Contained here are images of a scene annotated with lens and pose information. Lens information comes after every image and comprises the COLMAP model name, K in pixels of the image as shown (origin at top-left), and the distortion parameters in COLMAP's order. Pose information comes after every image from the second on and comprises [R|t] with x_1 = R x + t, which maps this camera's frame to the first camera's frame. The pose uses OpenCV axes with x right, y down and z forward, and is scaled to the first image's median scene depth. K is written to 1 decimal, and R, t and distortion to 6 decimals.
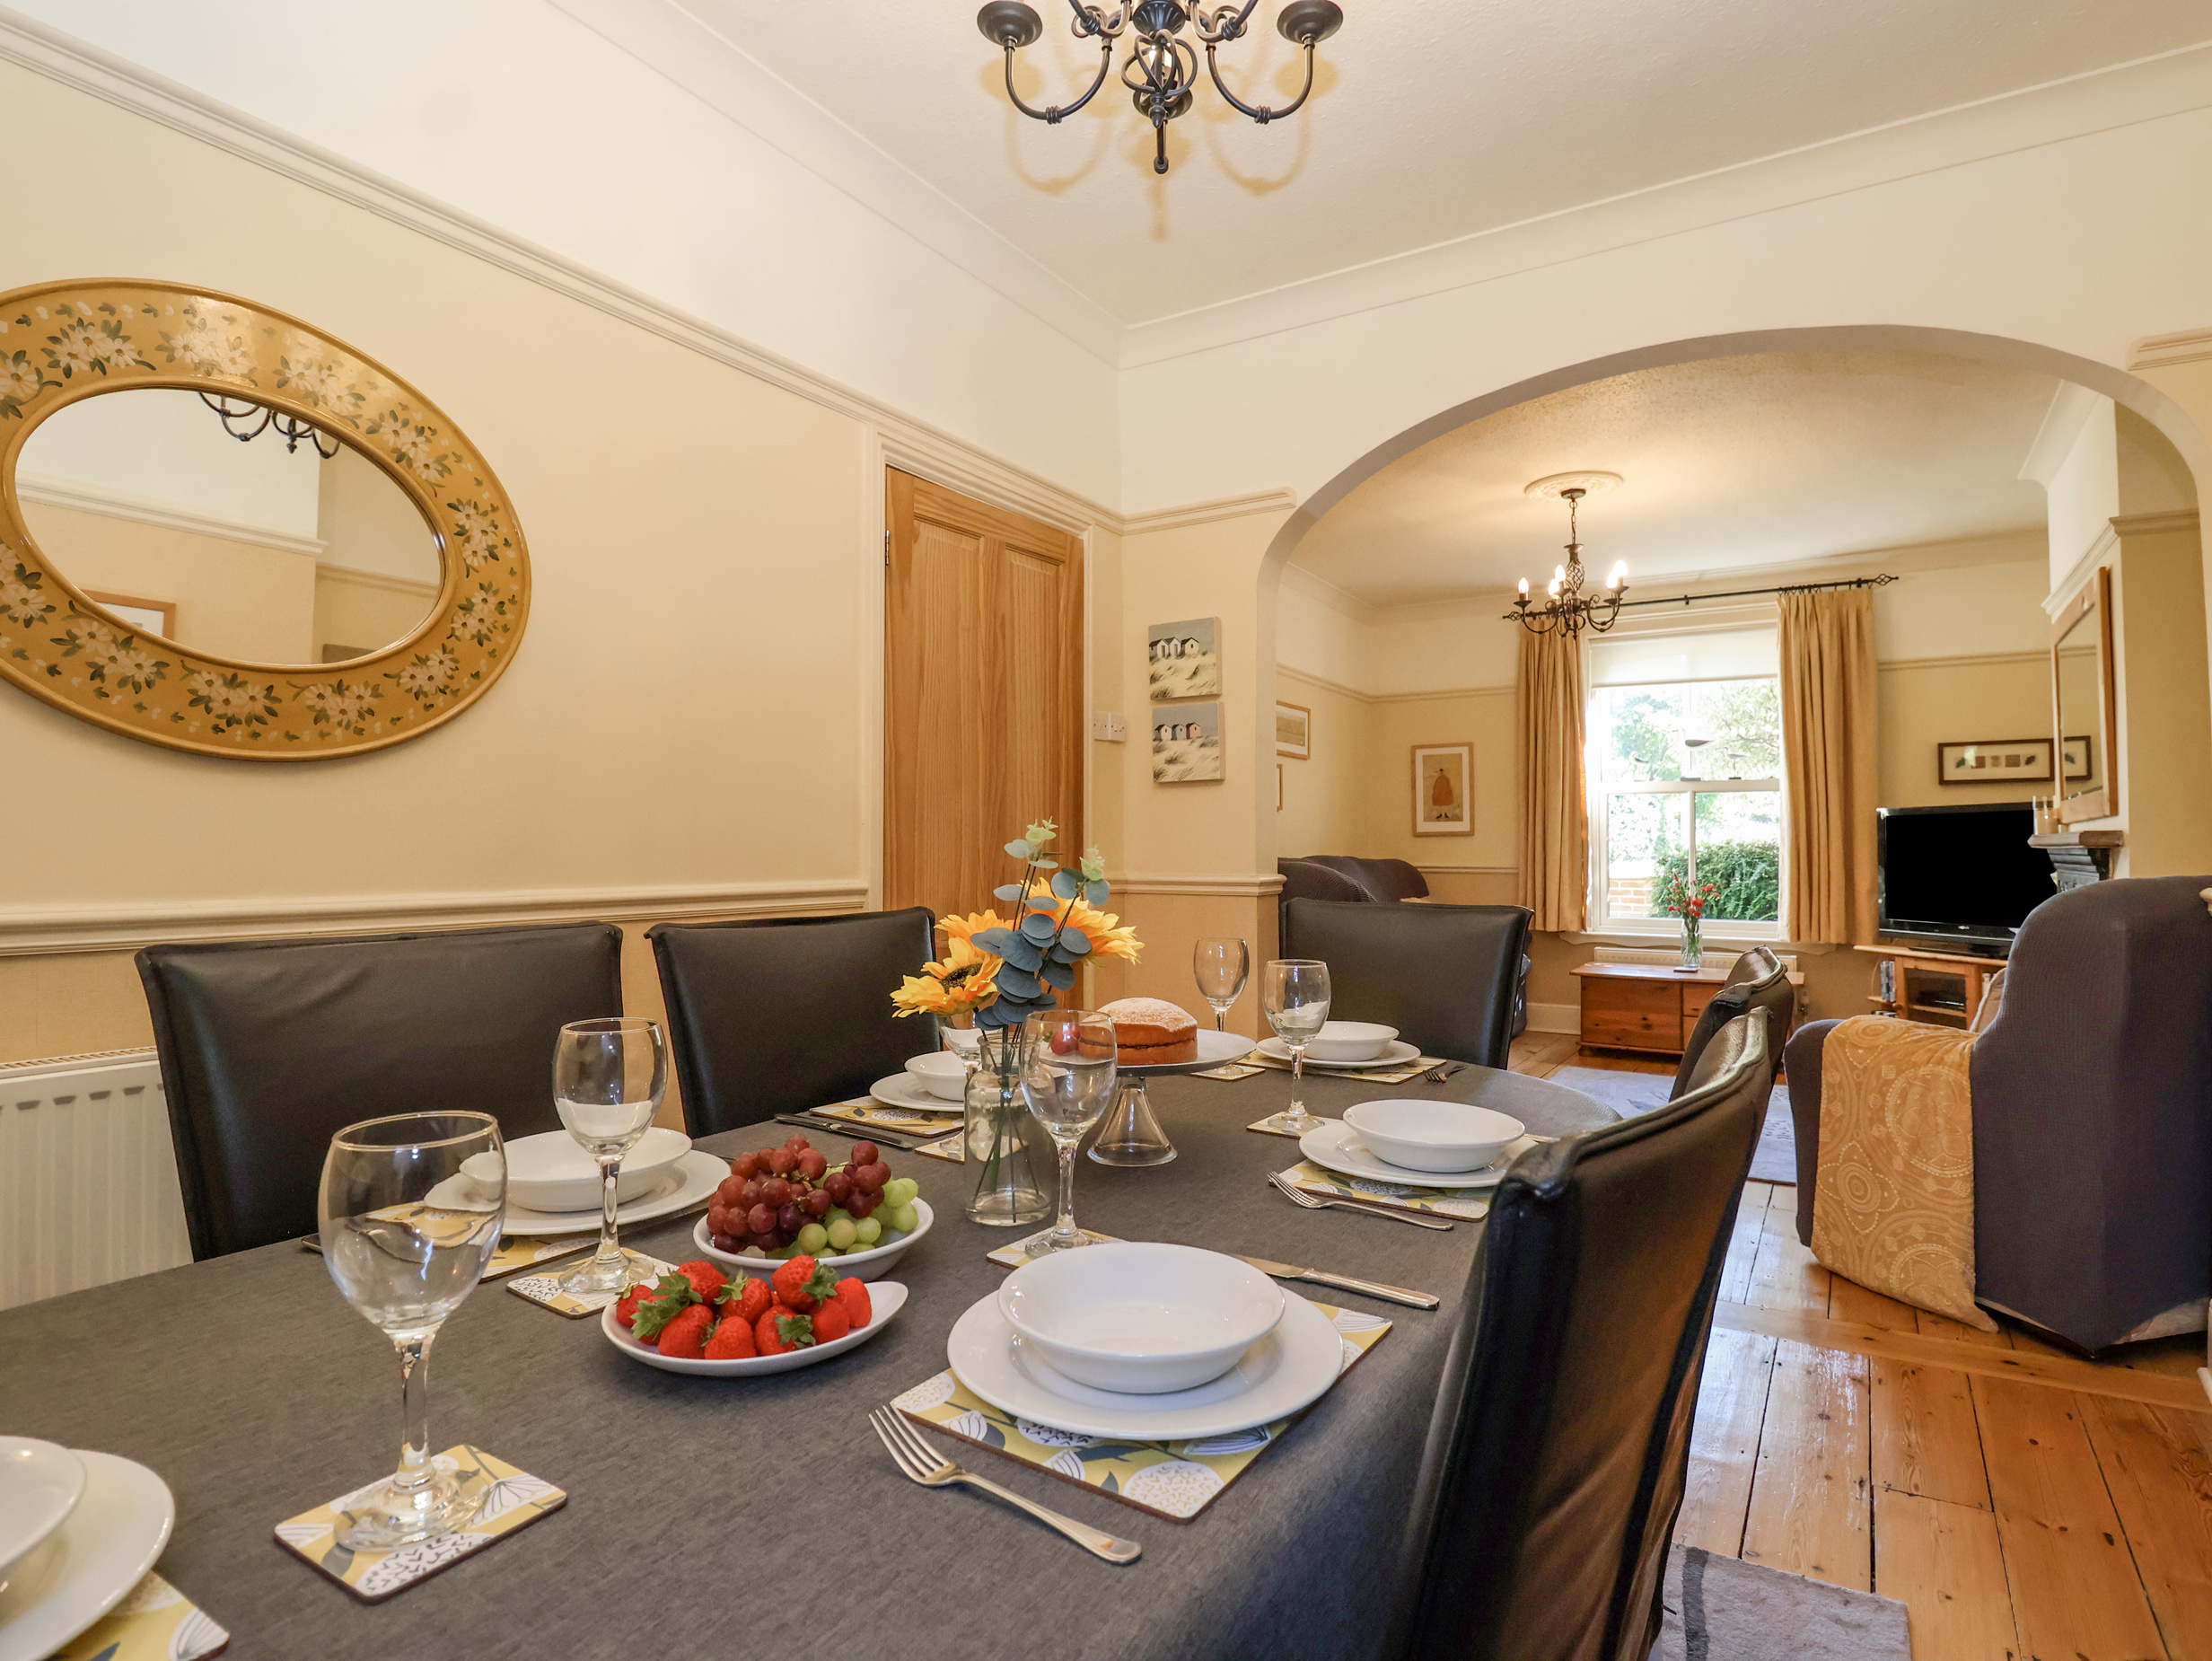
lens RADIAL K [[1186.3, 0, 1110.2], [0, 1186.3, 826.9], [0, 0, 1]] dist [0.029579, -0.007372]
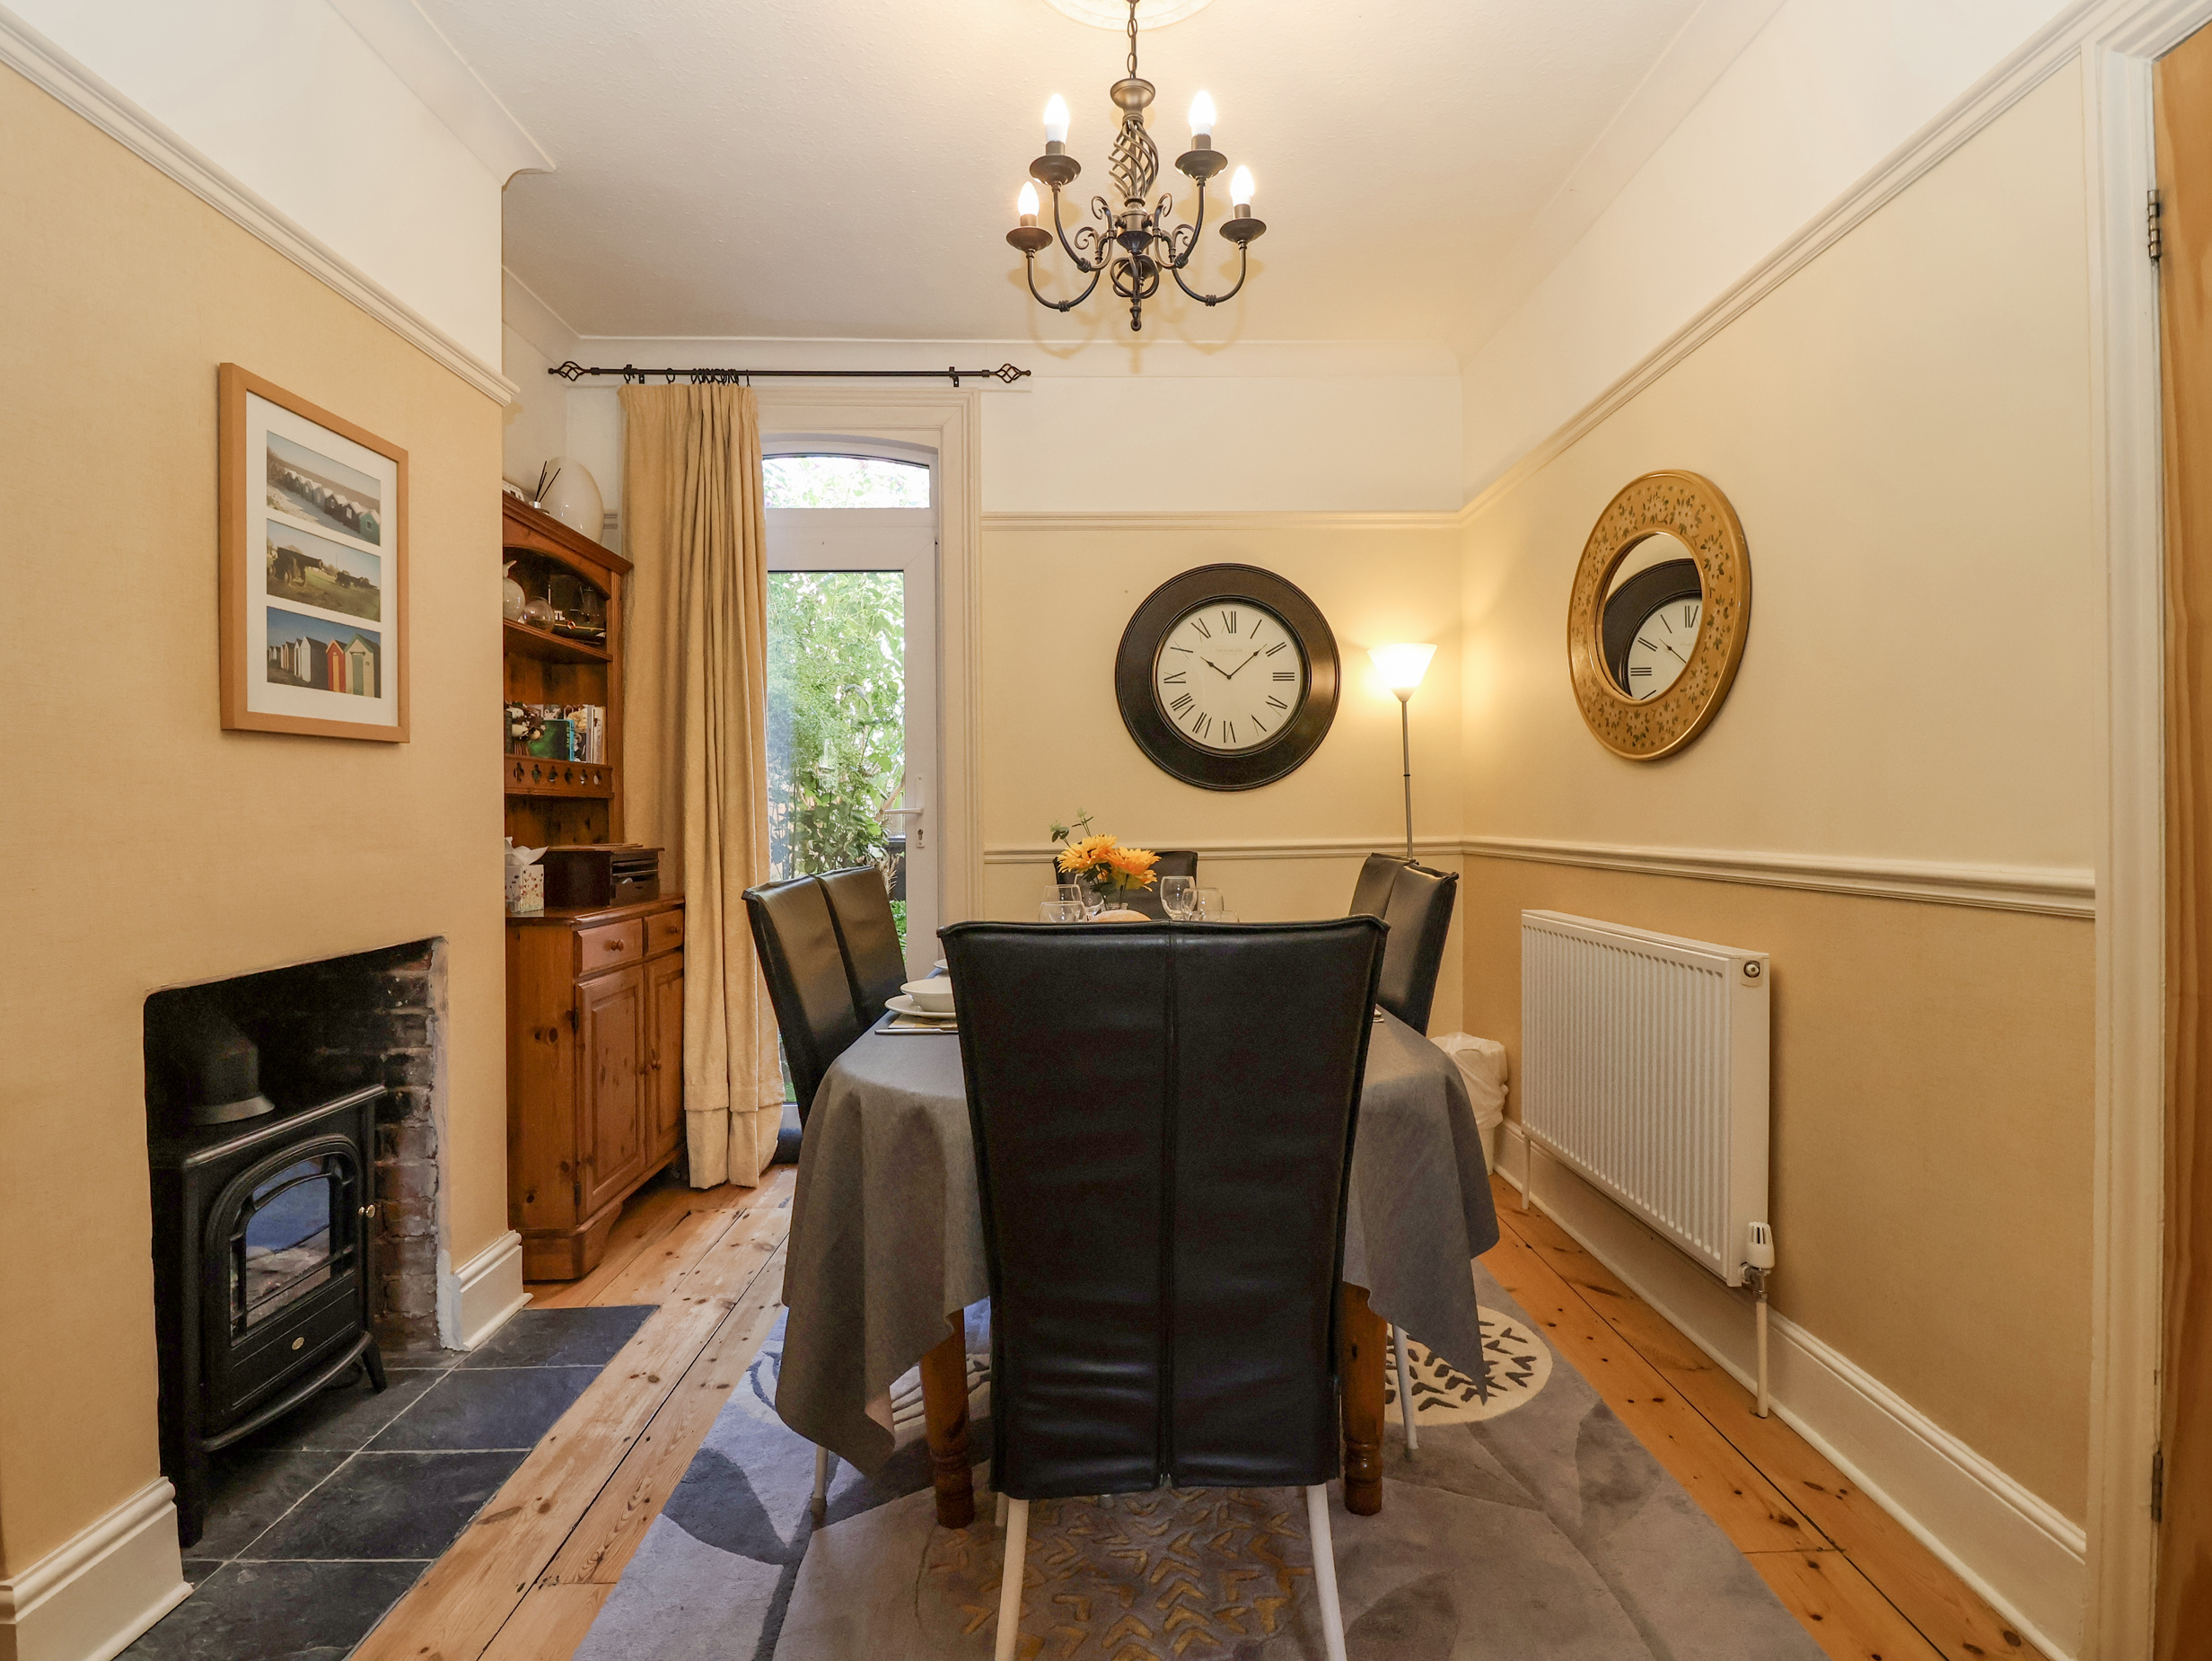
lens RADIAL K [[1186.3, 0, 1116.5], [0, 1186.3, 829.6], [0, 0, 1]] dist [0.029579, -0.007372]
pose [[-0.829379, 0.002769, -0.558679, 0.691141], [0.004085, 0.999991, -0.001109, 0.031935], [0.558671, -0.003202, -0.829383, 1.737156]]
